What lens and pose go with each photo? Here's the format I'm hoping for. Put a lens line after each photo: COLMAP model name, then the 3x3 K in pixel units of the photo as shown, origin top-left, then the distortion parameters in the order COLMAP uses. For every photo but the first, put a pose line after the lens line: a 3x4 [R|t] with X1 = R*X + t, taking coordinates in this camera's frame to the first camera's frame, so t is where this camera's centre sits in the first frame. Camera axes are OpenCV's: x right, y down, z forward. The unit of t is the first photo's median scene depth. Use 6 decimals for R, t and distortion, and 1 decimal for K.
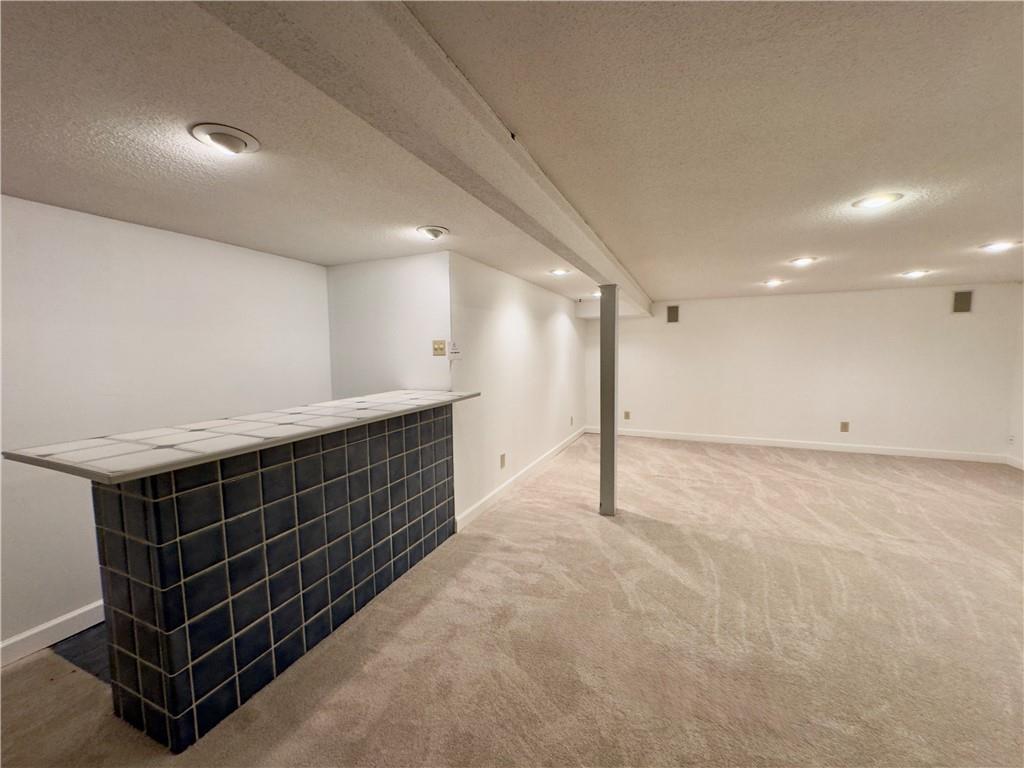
lens RADIAL K [[409.1, 0, 512.0], [0, 409.1, 384.0], [0, 0, 1]] dist [0.000623, 0.000191]
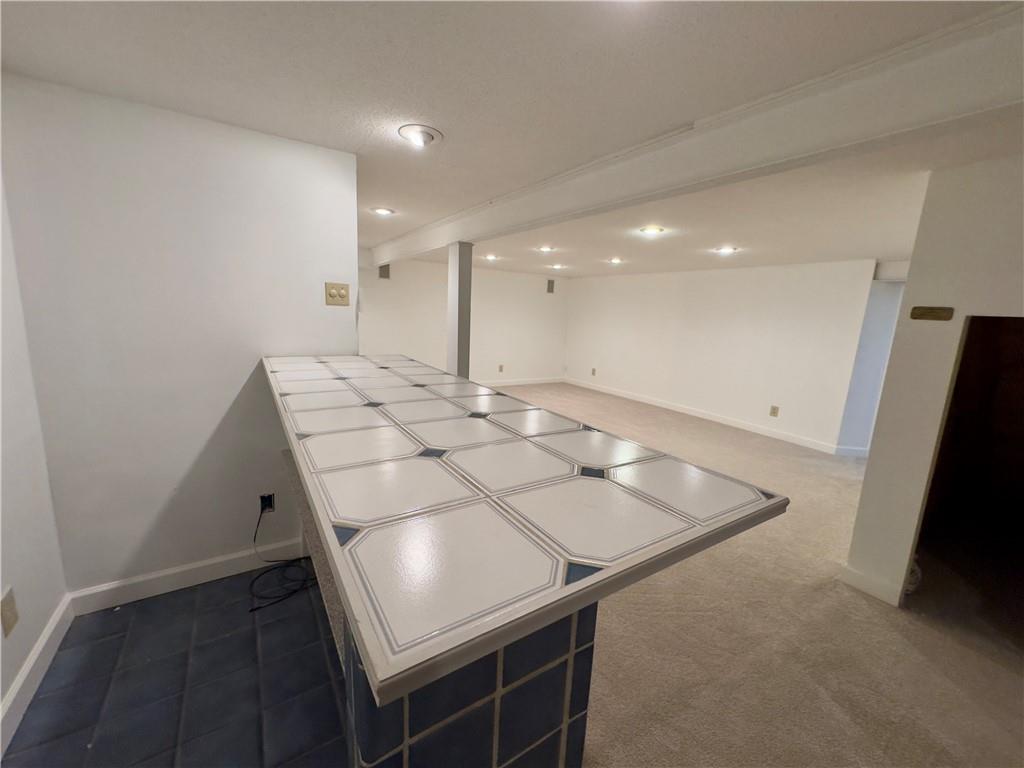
lens RADIAL K [[410.1, 0, 517.8], [0, 410.1, 380.2], [0, 0, 1]] dist [-0.000089, 0.000023]
pose [[0.531400, -0.099152, 0.841298, -0.574104], [0.012628, 0.993943, 0.109166, -0.013250], [-0.847027, -0.047387, 0.529434, 0.330059]]
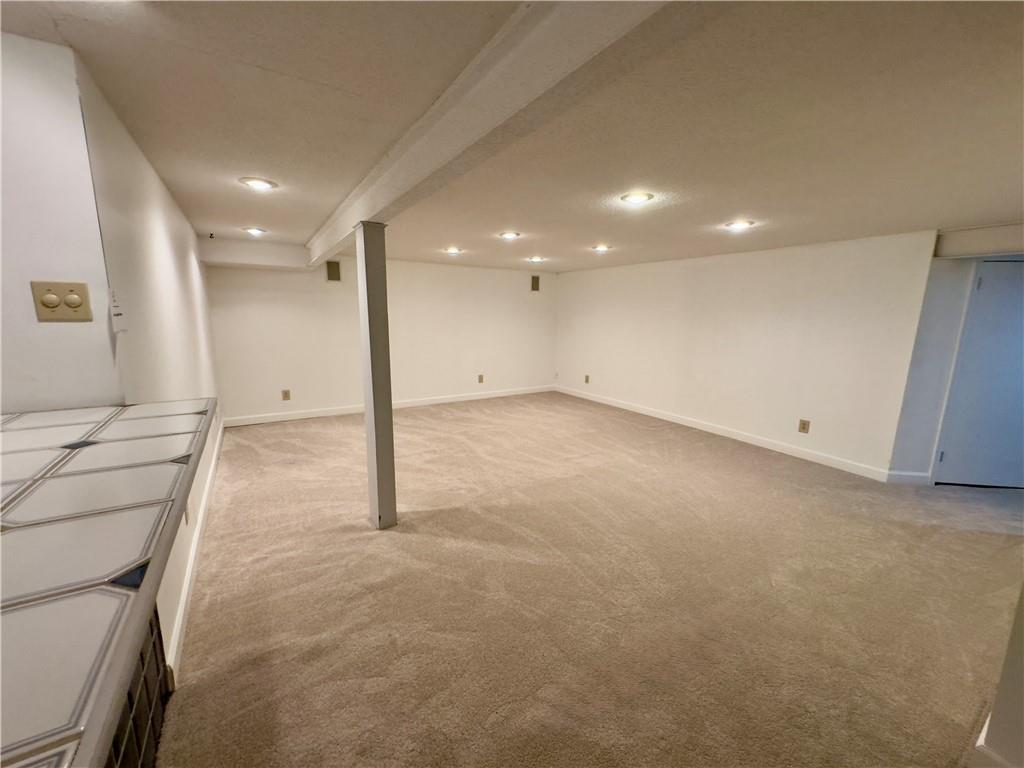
lens RADIAL K [[410.1, 0, 517.8], [0, 410.1, 380.2], [0, 0, 1]] dist [-0.000089, 0.000023]
pose [[0.544201, -0.116143, 0.830877, -0.256575], [0.047175, 0.993040, 0.107913, -0.032046], [-0.837628, -0.019530, 0.545892, 0.377289]]
